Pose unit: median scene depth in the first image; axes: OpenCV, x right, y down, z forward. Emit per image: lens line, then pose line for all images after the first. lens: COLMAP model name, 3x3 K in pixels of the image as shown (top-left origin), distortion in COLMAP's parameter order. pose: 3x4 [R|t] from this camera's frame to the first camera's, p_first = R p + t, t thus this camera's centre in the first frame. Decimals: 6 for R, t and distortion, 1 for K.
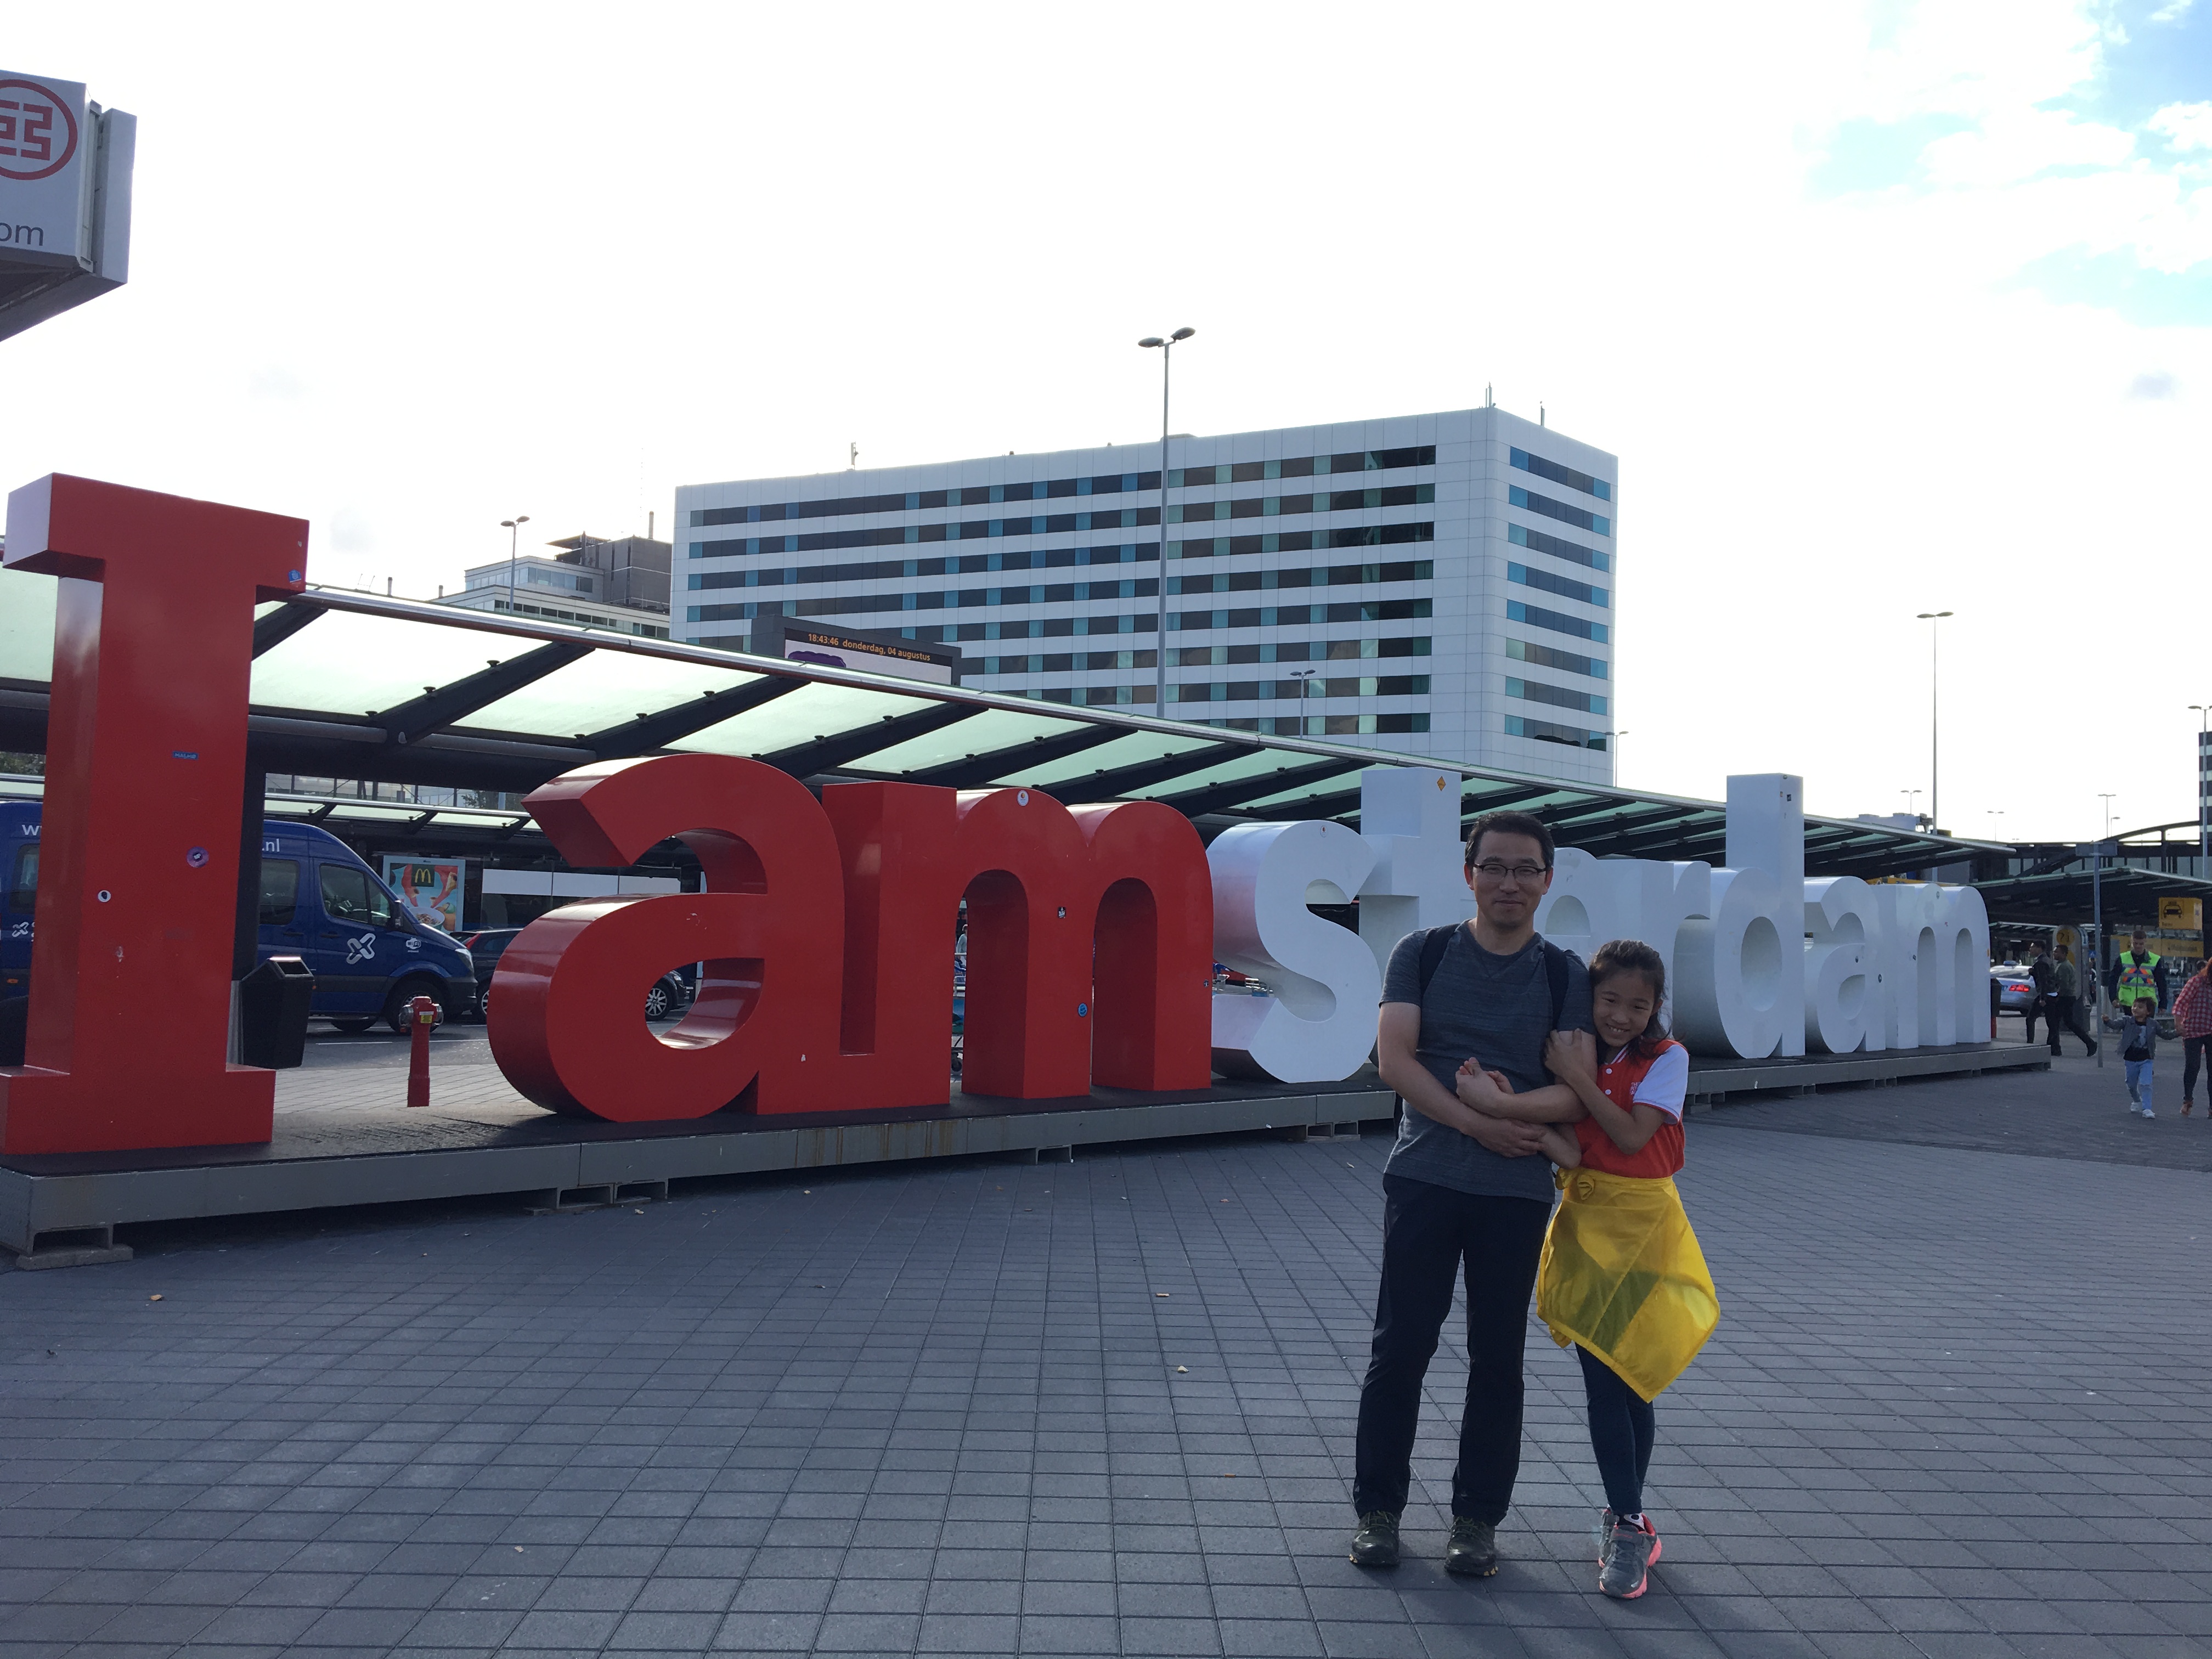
lens RADIAL K [[1845.5, 0, 1106.0], [0, 1845.5, 829.5], [0, 0, 1]] dist [0.077165, -0.099571]
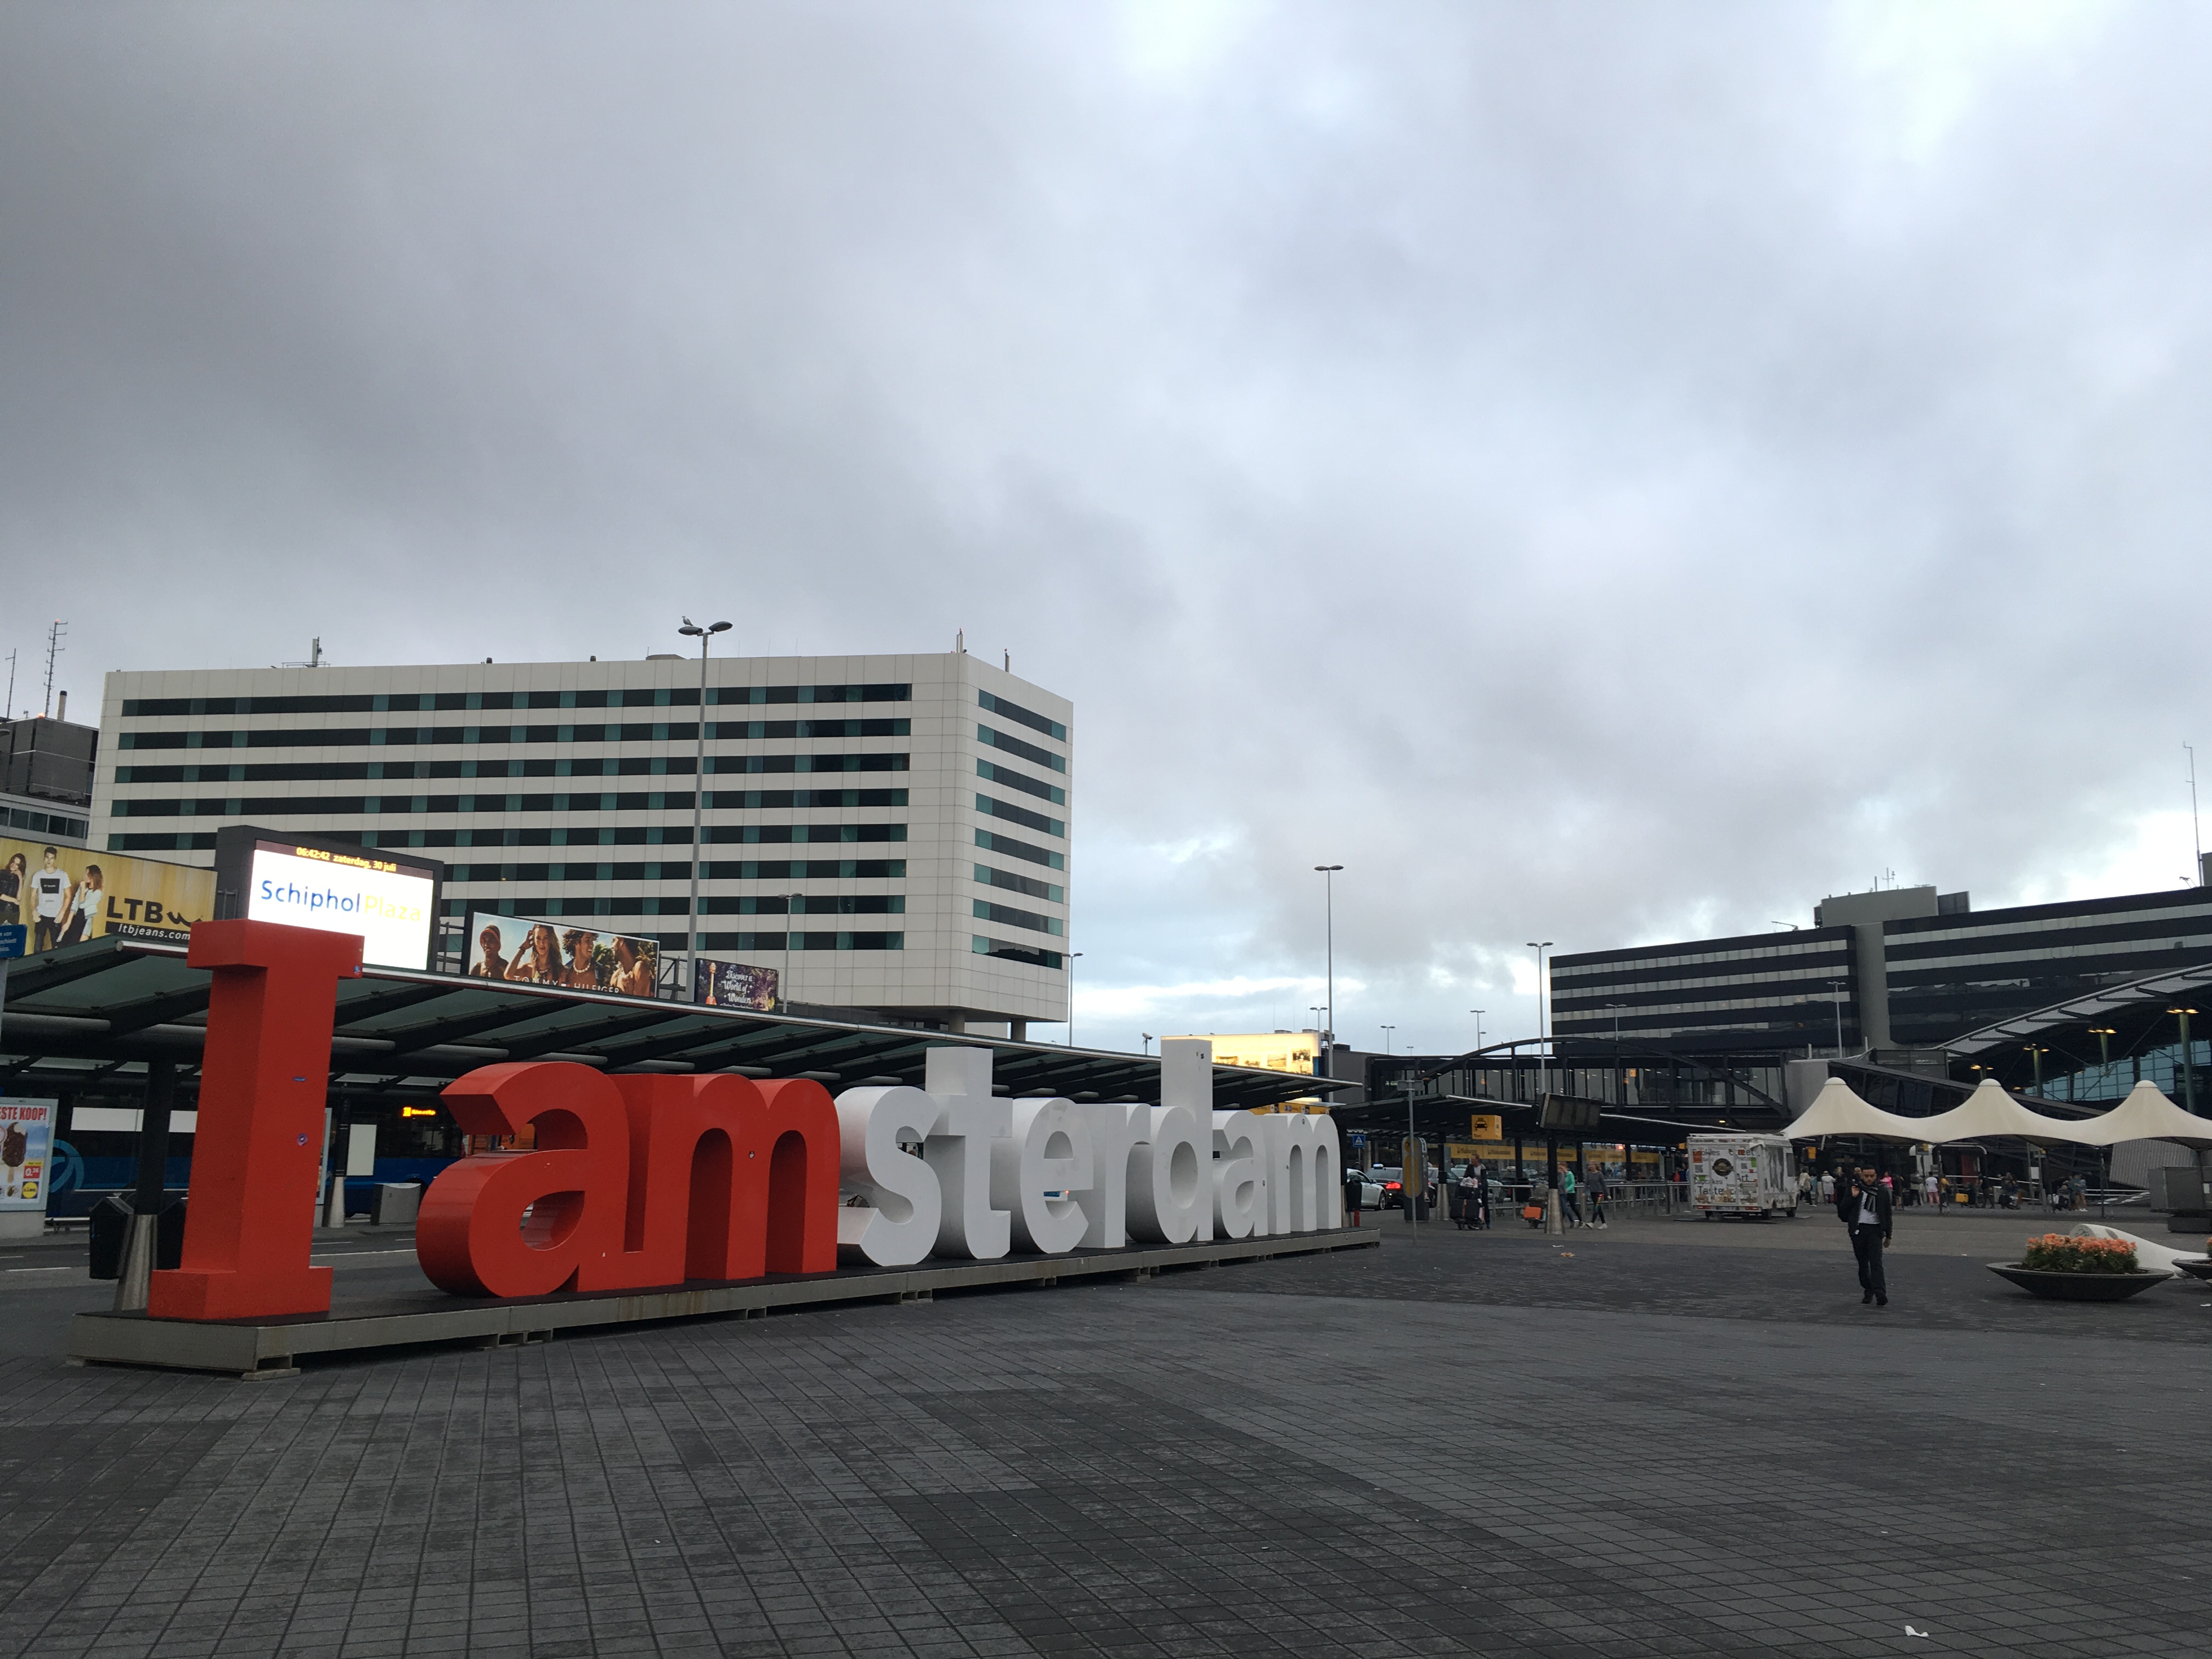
lens RADIAL K [[1866.1, 0, 1106.0], [0, 1866.1, 829.5], [0, 0, 1]] dist [0.074618, -0.079897]
pose [[0.958344, 0.035328, 0.283422, -0.054315], [-0.004684, 0.994131, -0.108078, -0.016174], [-0.285577, 0.102248, 0.952886, -0.168850]]
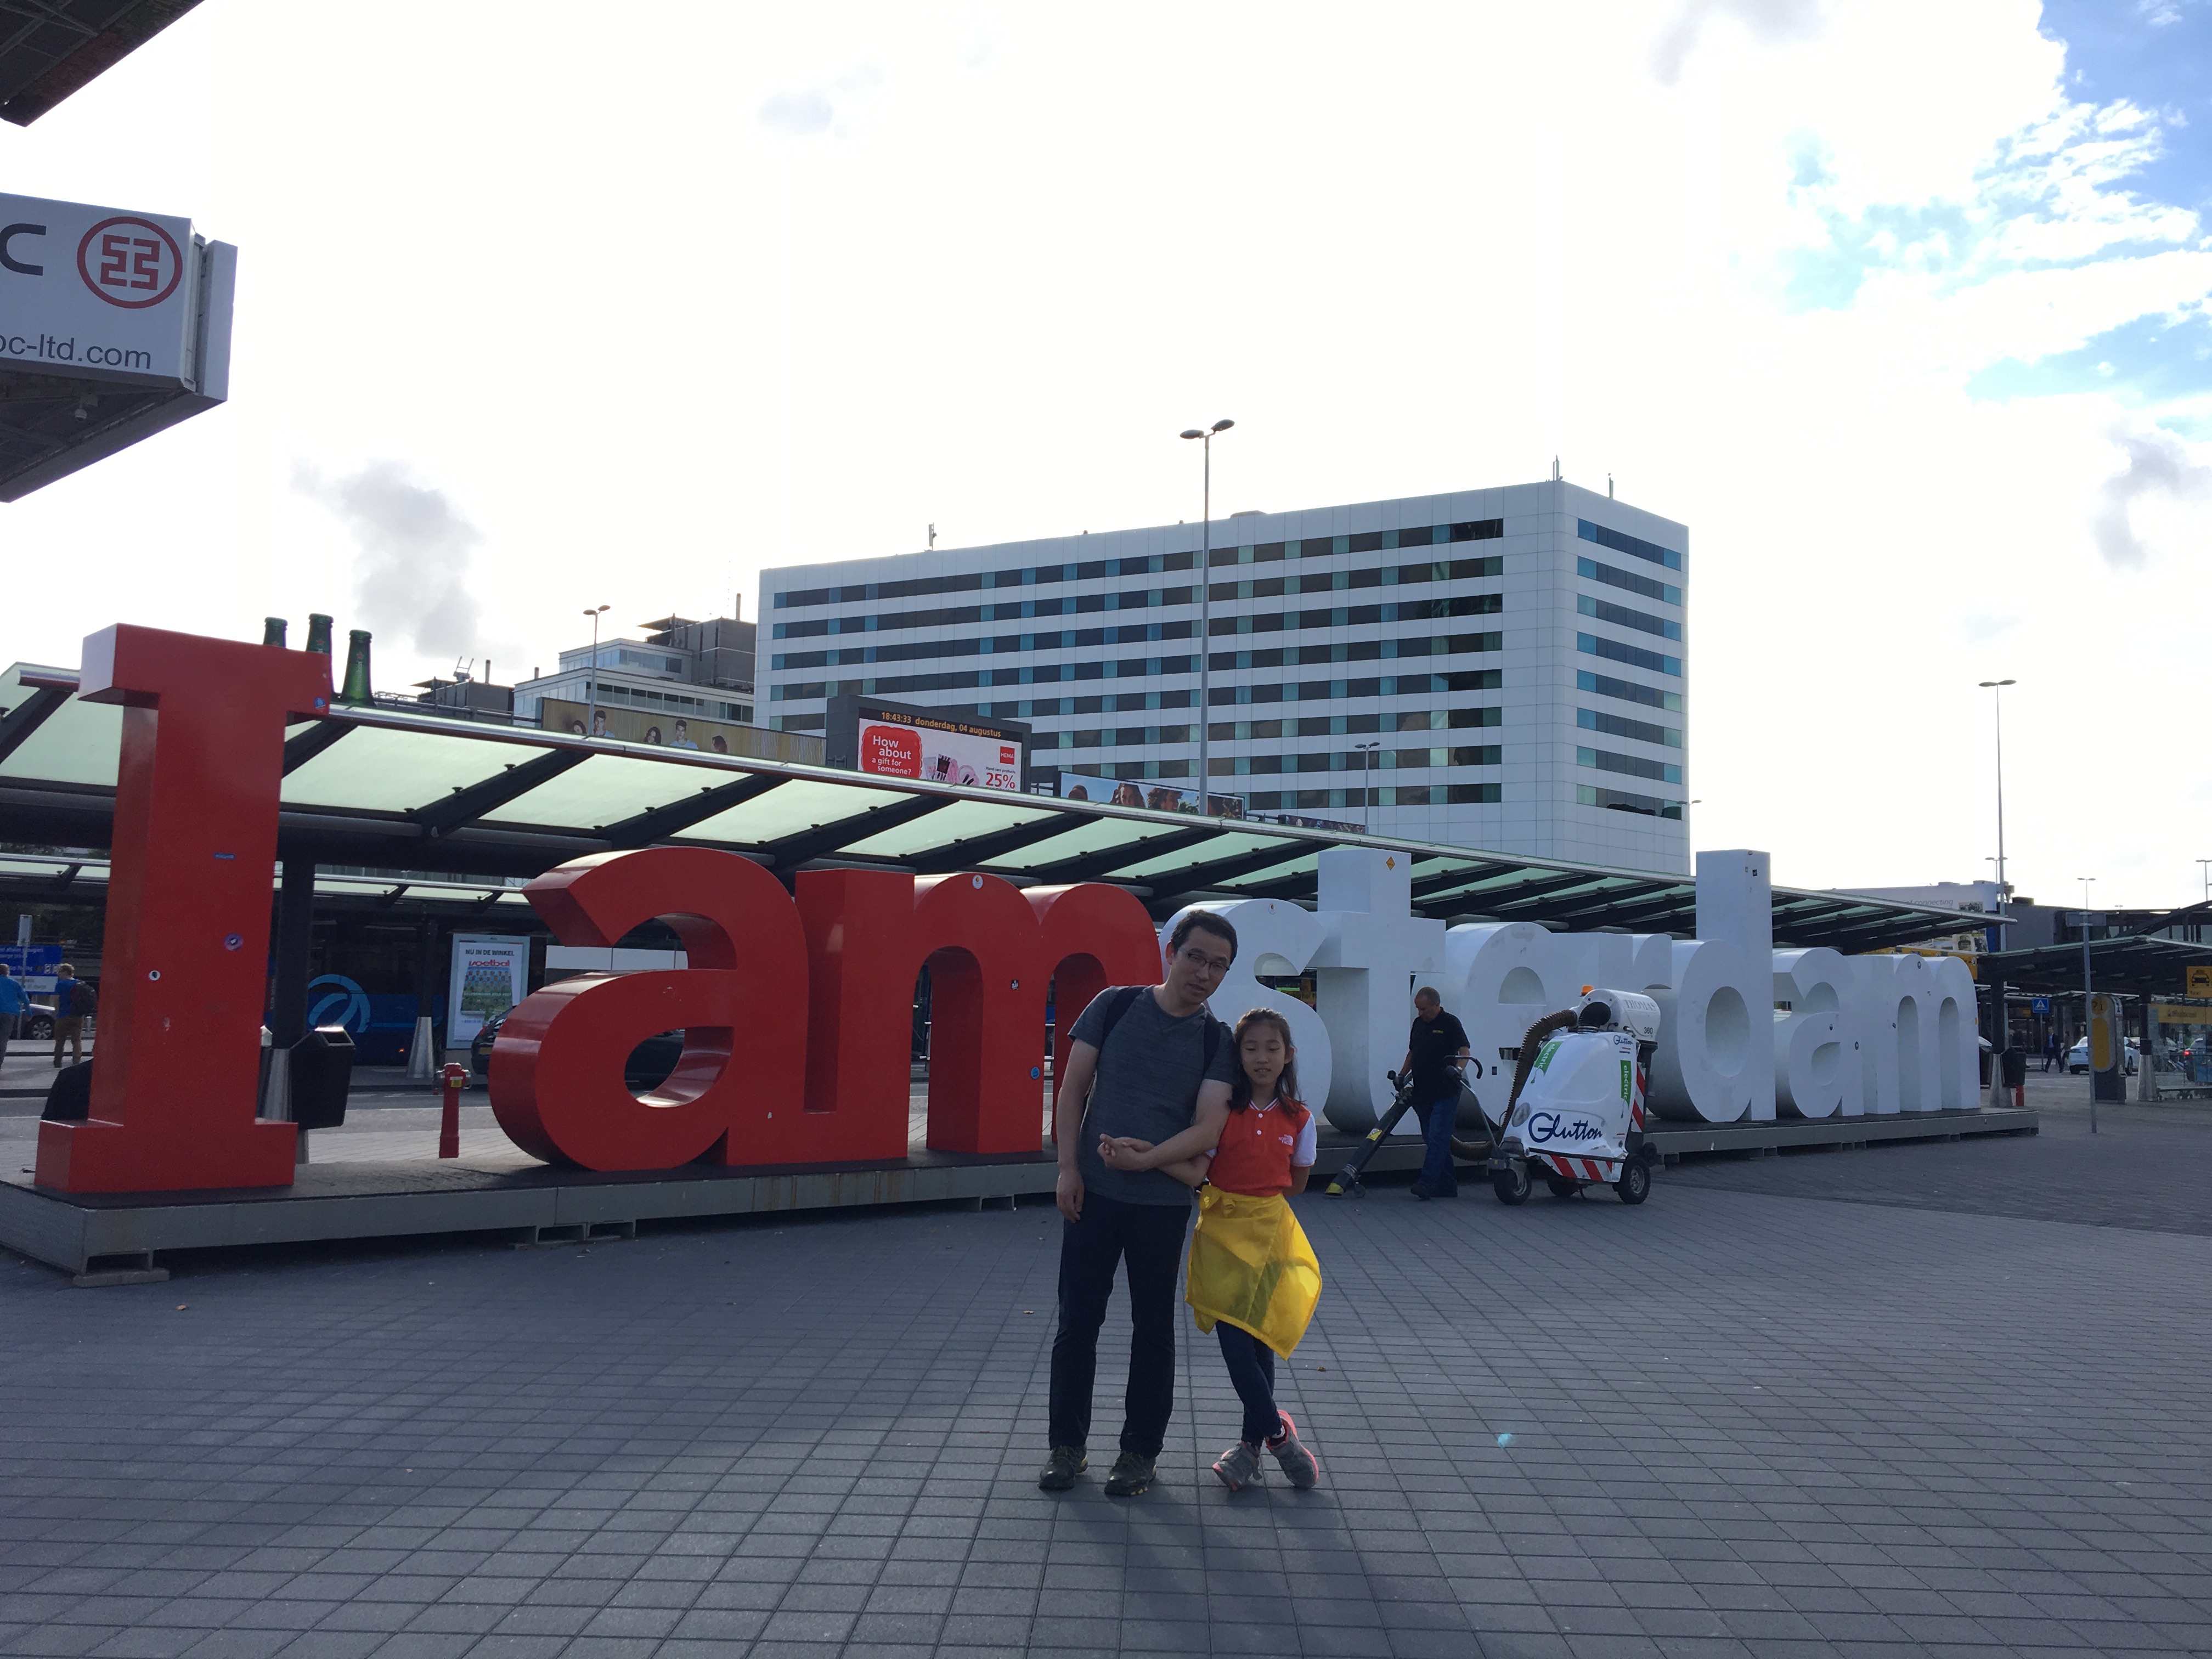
lens RADIAL K [[1845.5, 0, 1106.0], [0, 1845.5, 829.5], [0, 0, 1]] dist [0.077165, -0.099571]
pose [[0.998853, -0.007716, -0.047252, 0.023564], [0.005899, 0.999242, -0.038472, -0.001468], [0.047513, 0.038150, 0.998142, -0.030358]]
